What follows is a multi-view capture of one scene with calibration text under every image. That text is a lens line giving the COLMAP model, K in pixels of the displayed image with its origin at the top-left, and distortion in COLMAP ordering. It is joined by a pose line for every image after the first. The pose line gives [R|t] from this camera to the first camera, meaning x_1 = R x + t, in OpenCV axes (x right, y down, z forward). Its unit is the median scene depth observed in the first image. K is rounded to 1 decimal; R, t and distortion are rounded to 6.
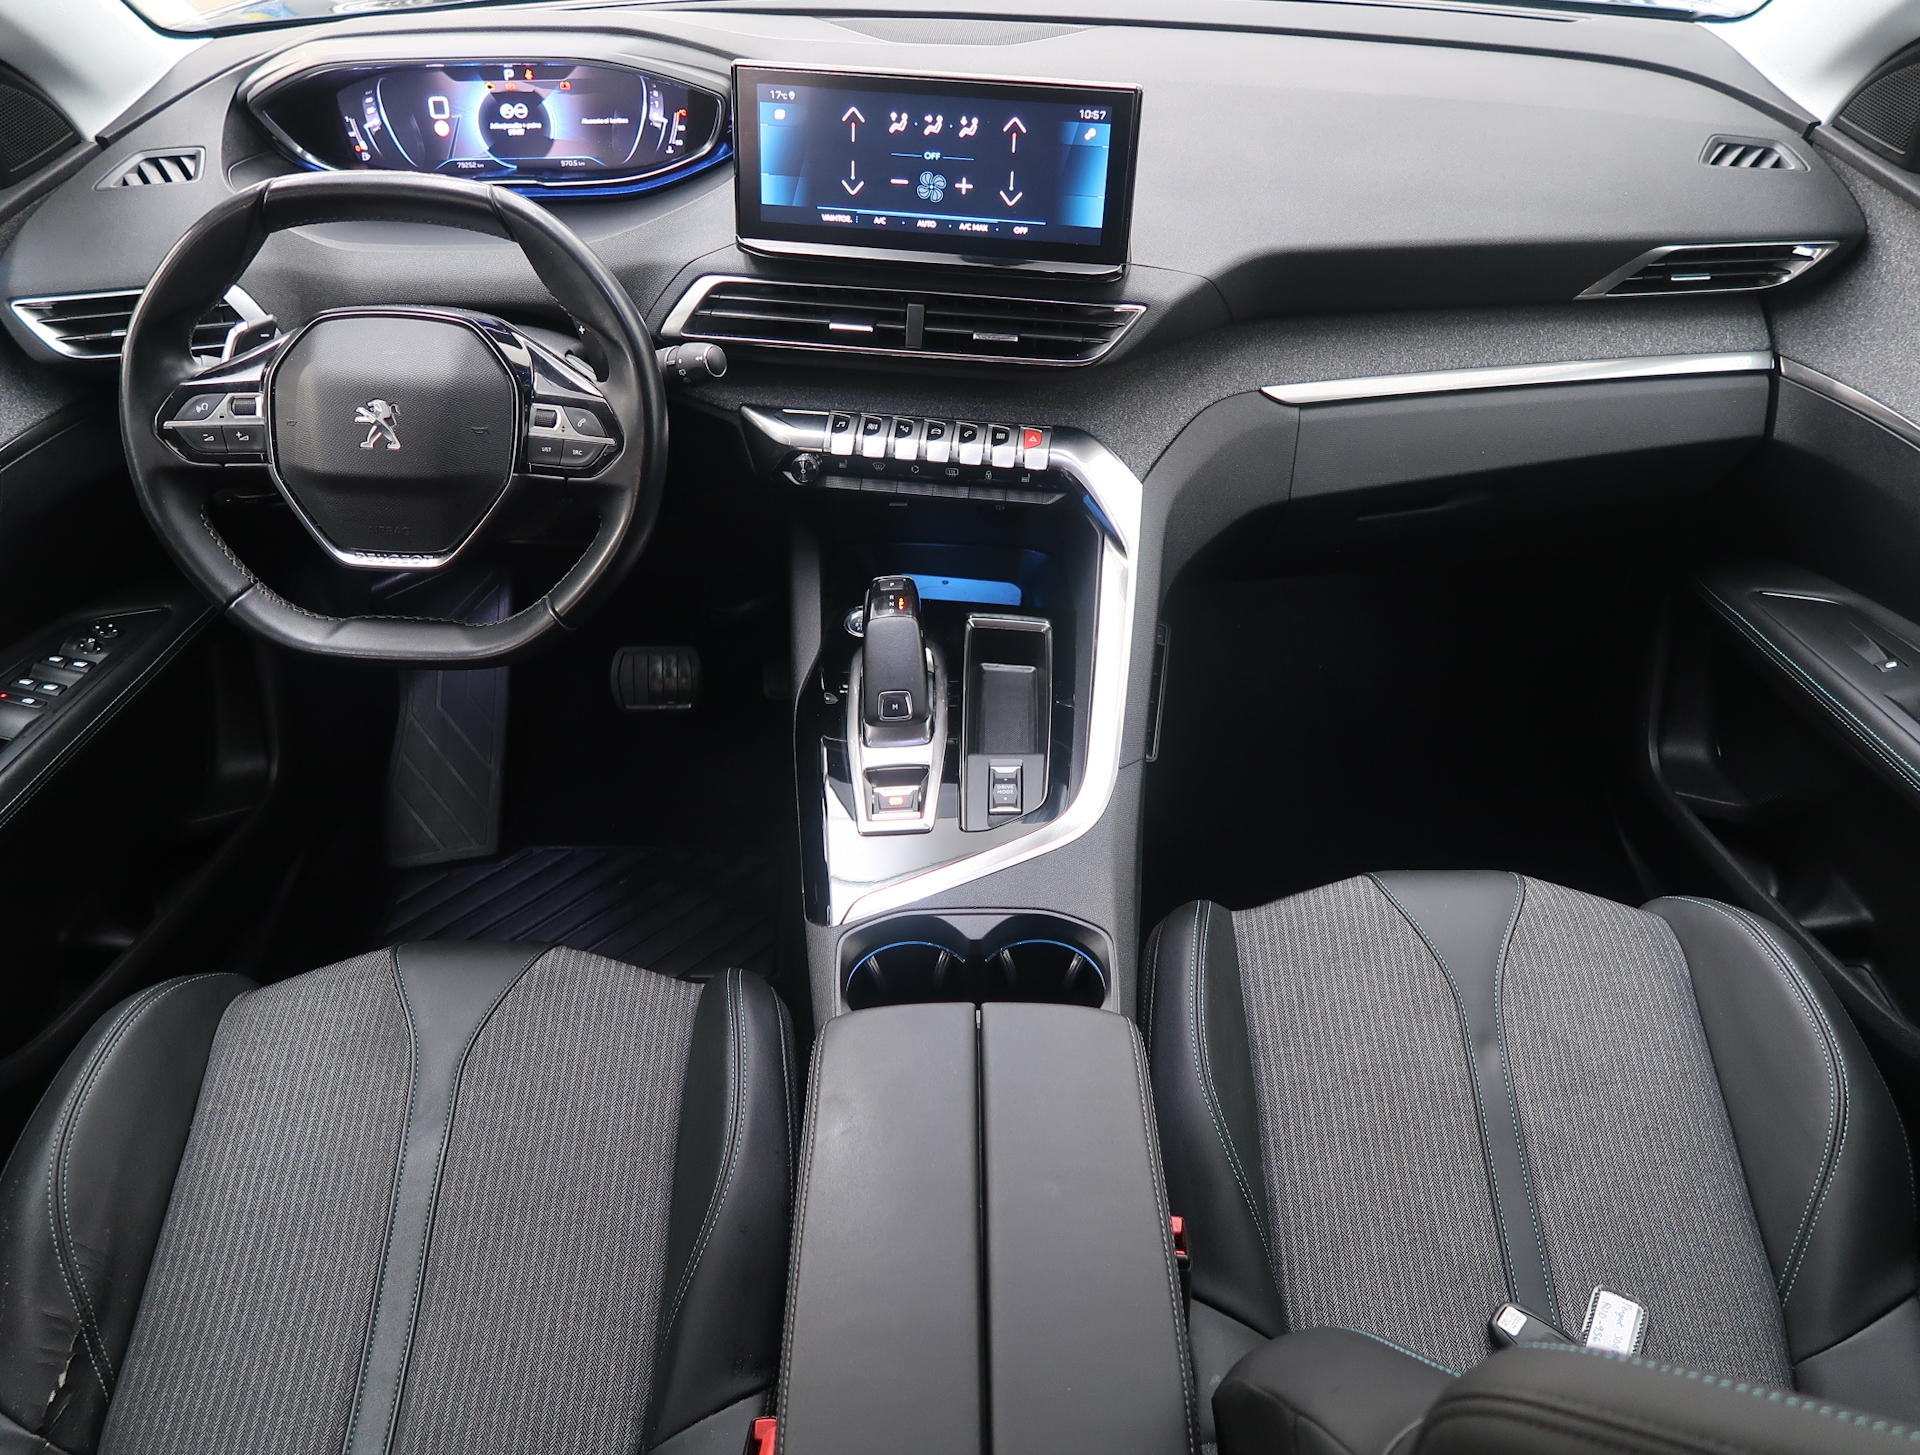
lens RADIAL K [[1501.1, 0, 992.5], [0, 1501.1, 726.0], [0, 0, 1]] dist [-0.030874, 0.016613]
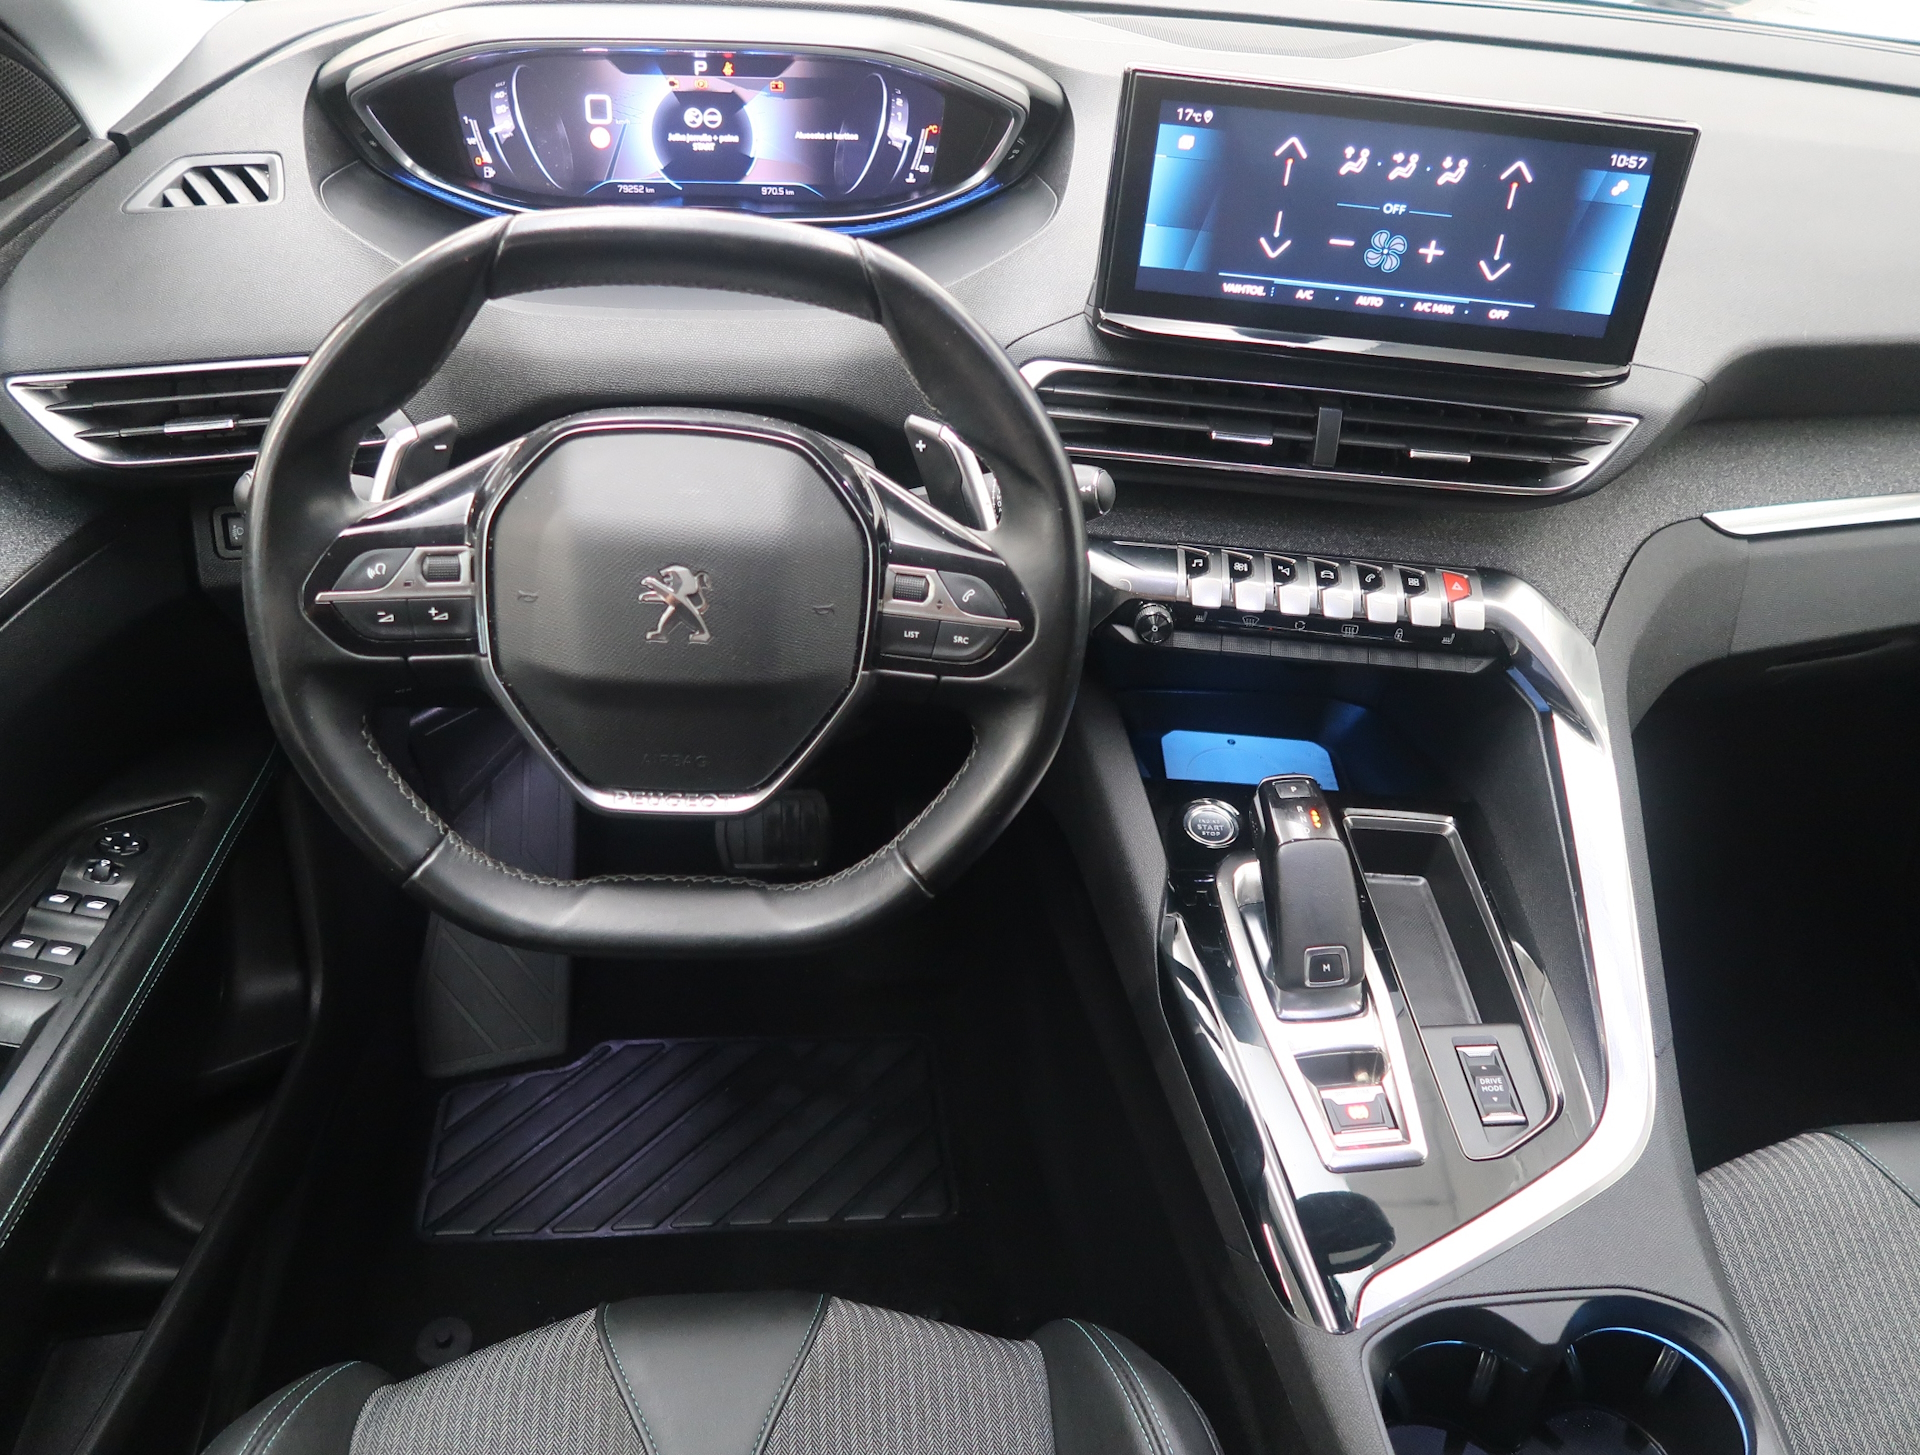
lens RADIAL K [[1501.1, 0, 992.5], [0, 1501.1, 726.0], [0, 0, 1]] dist [-0.030874, 0.016613]
pose [[0.993974, -0.007107, 0.109388, -0.295703], [0.007884, 0.999947, -0.006669, -0.122782], [-0.109334, 0.007492, 0.993977, 0.293380]]
